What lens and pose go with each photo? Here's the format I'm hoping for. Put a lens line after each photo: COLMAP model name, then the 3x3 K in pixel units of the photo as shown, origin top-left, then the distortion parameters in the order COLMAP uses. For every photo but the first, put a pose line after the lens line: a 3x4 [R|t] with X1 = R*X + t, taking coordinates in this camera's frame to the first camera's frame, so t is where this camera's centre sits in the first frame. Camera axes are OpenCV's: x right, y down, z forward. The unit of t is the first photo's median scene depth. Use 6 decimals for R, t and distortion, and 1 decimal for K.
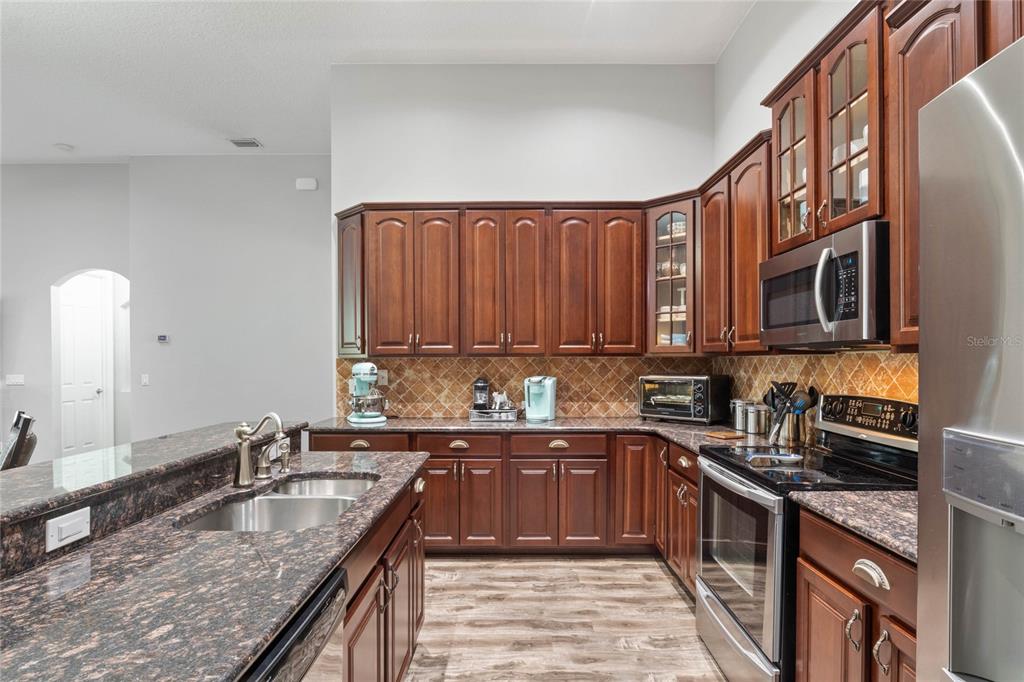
lens RADIAL K [[518.2, 0, 511.1], [0, 518.2, 359.1], [0, 0, 1]] dist [-0.002242, -0.000406]
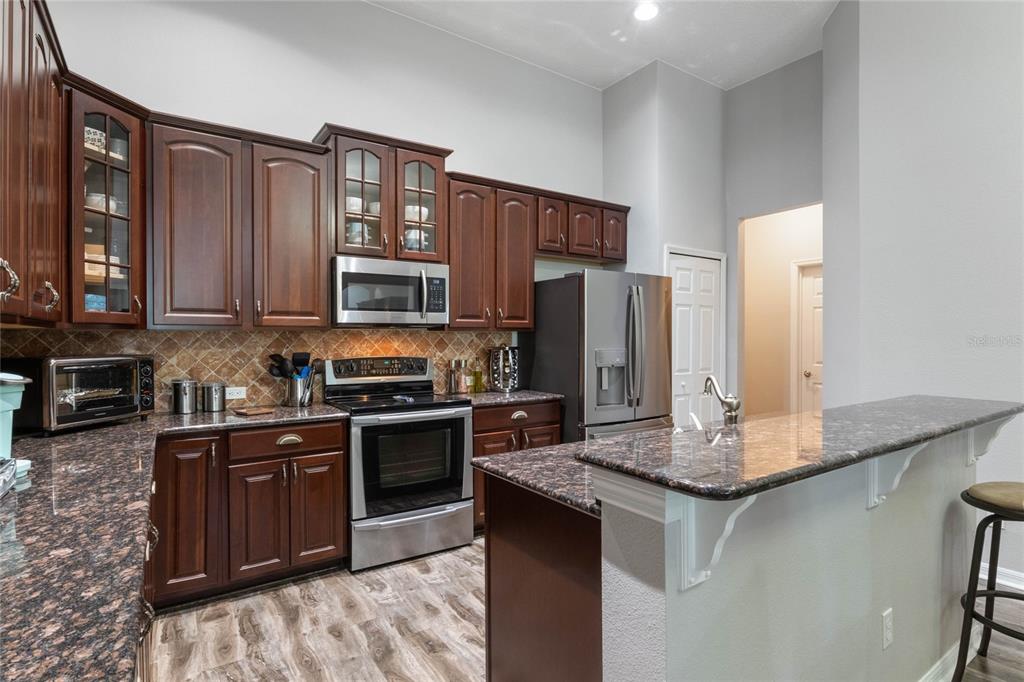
lens RADIAL K [[519.5, 0, 512.0], [0, 519.5, 341.0], [0, 0, 1]] dist [-0.004078, -0.001472]
pose [[-0.561835, -0.008294, 0.827208, -0.794058], [-0.000332, 0.999952, 0.009800, 0.005649], [-0.827249, 0.005231, -0.561811, 1.373354]]
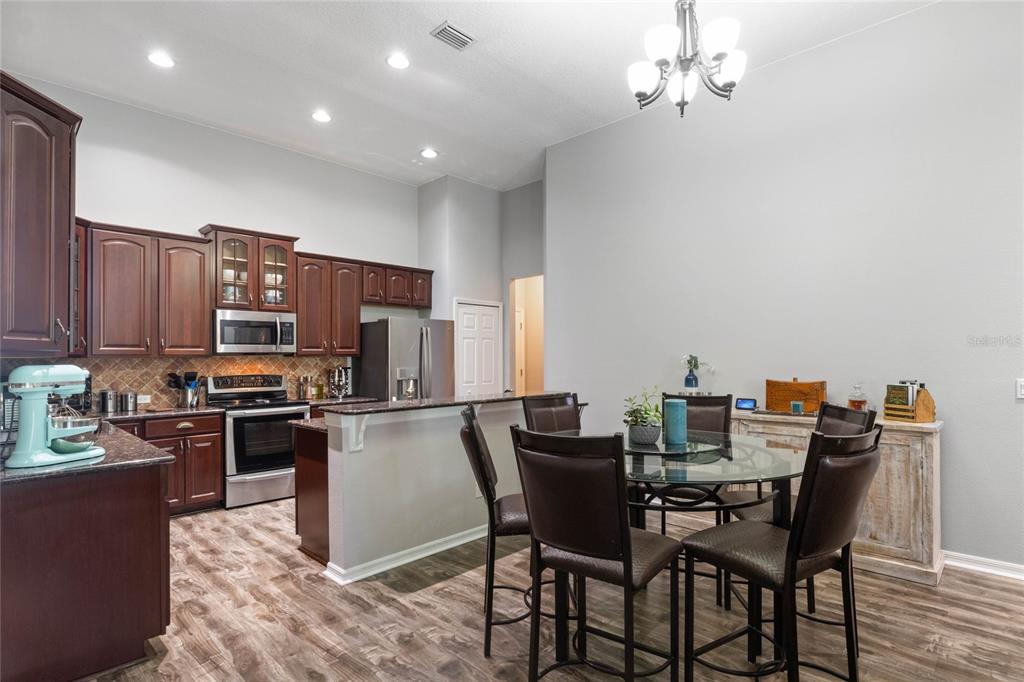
lens RADIAL K [[520.4, 0, 505.1], [0, 520.4, 354.2], [0, 0, 1]] dist [-0.002108, -0.000523]
pose [[-0.706580, 0.005716, 0.707610, -1.671497], [0.003724, 0.999984, -0.004358, -0.007029], [-0.707623, -0.000444, -0.706590, 1.632878]]
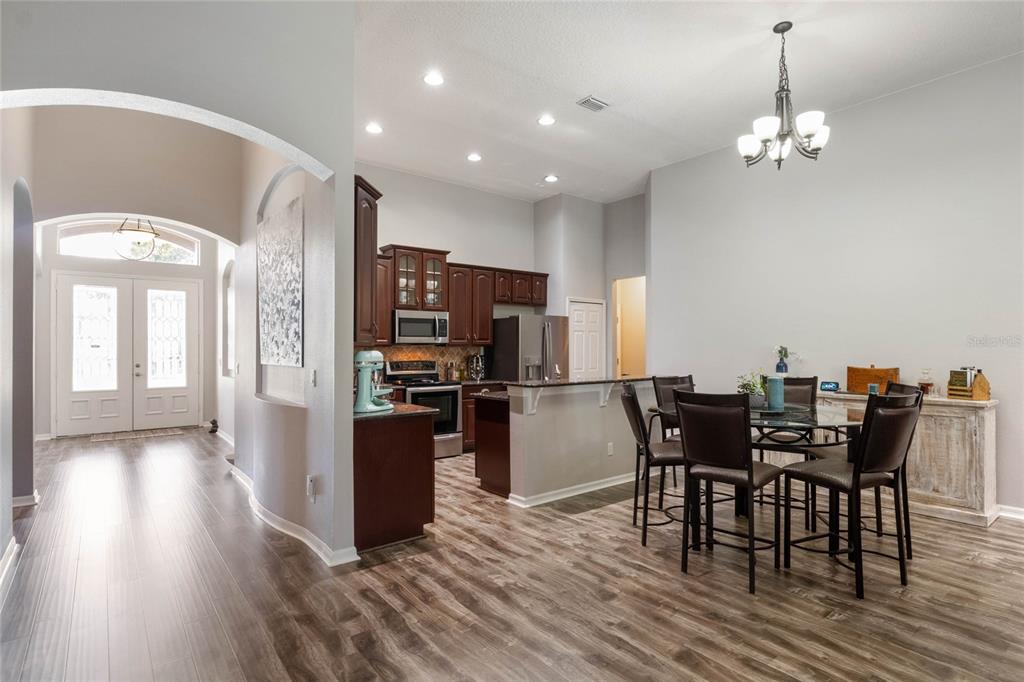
lens RADIAL K [[530.4, 0, 505.1], [0, 530.4, 345.1], [0, 0, 1]] dist [-0.002327, -0.000011]
pose [[-0.616480, 0.003319, 0.787363, -1.892005], [0.000278, 0.999992, -0.003998, -0.005120], [-0.787370, -0.002246, -0.616476, 2.199648]]
